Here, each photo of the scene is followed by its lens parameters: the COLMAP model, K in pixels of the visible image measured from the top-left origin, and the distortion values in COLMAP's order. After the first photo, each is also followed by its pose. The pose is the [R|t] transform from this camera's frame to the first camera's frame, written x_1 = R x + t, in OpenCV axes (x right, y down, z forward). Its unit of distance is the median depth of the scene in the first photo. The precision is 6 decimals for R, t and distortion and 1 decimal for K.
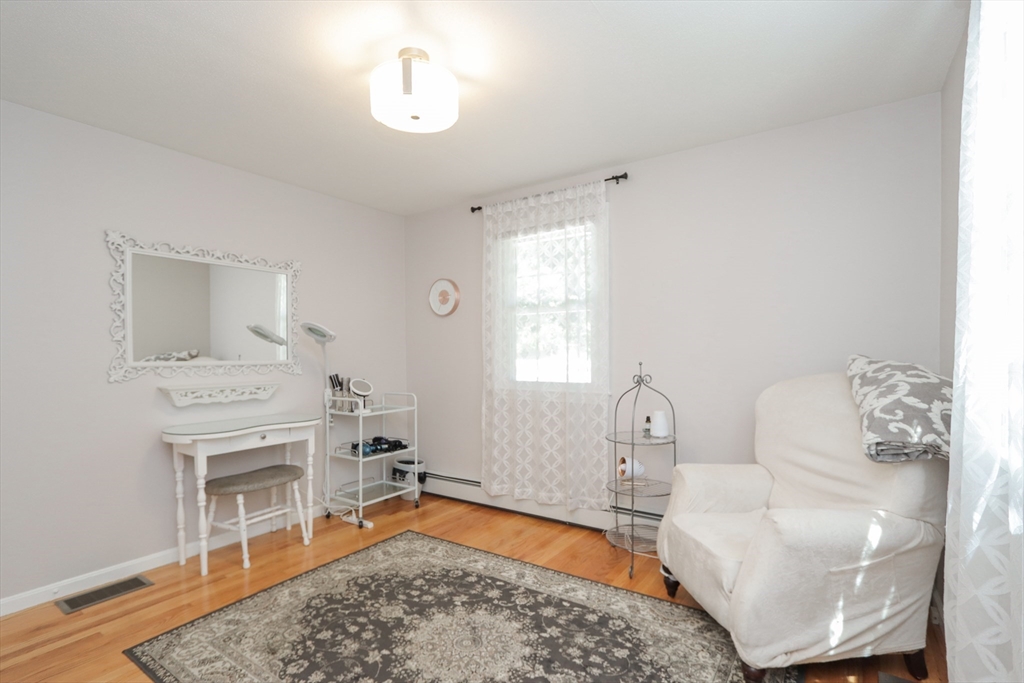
lens RADIAL K [[476.0, 0, 525.6], [0, 476.0, 366.2], [0, 0, 1]] dist [-0.010658, 0.000641]
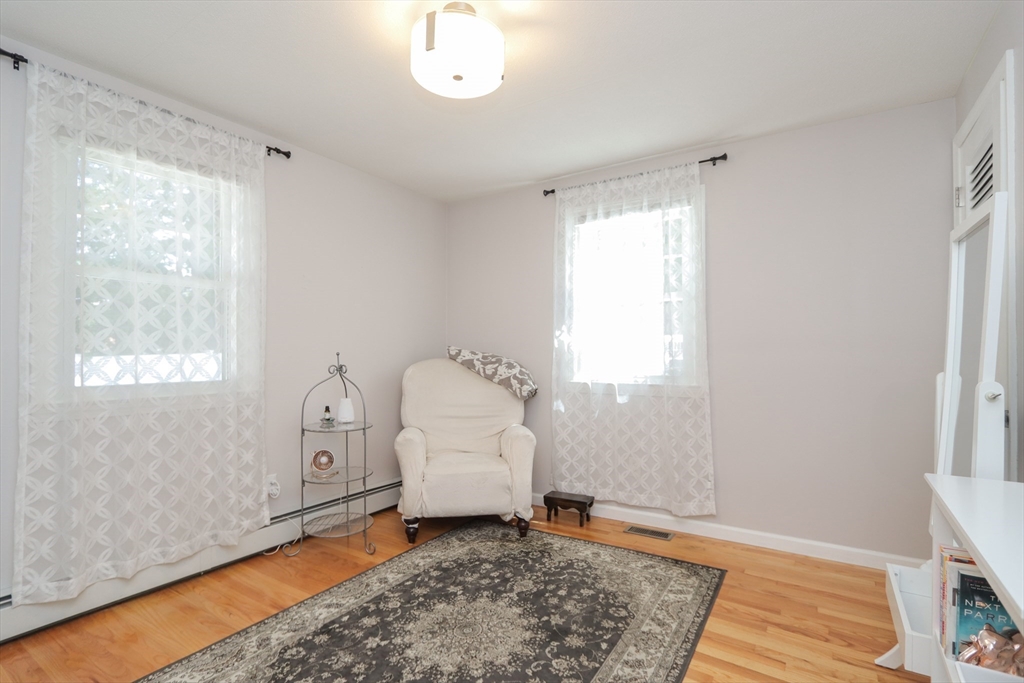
lens RADIAL K [[476.0, 0, 513.2], [0, 476.0, 345.9], [0, 0, 1]] dist [-0.010658, 0.000641]
pose [[0.005647, 0.013322, 0.999895, -0.796209], [0.022952, 0.999646, -0.013448, -0.001282], [-0.999721, 0.023026, 0.005339, 0.620755]]
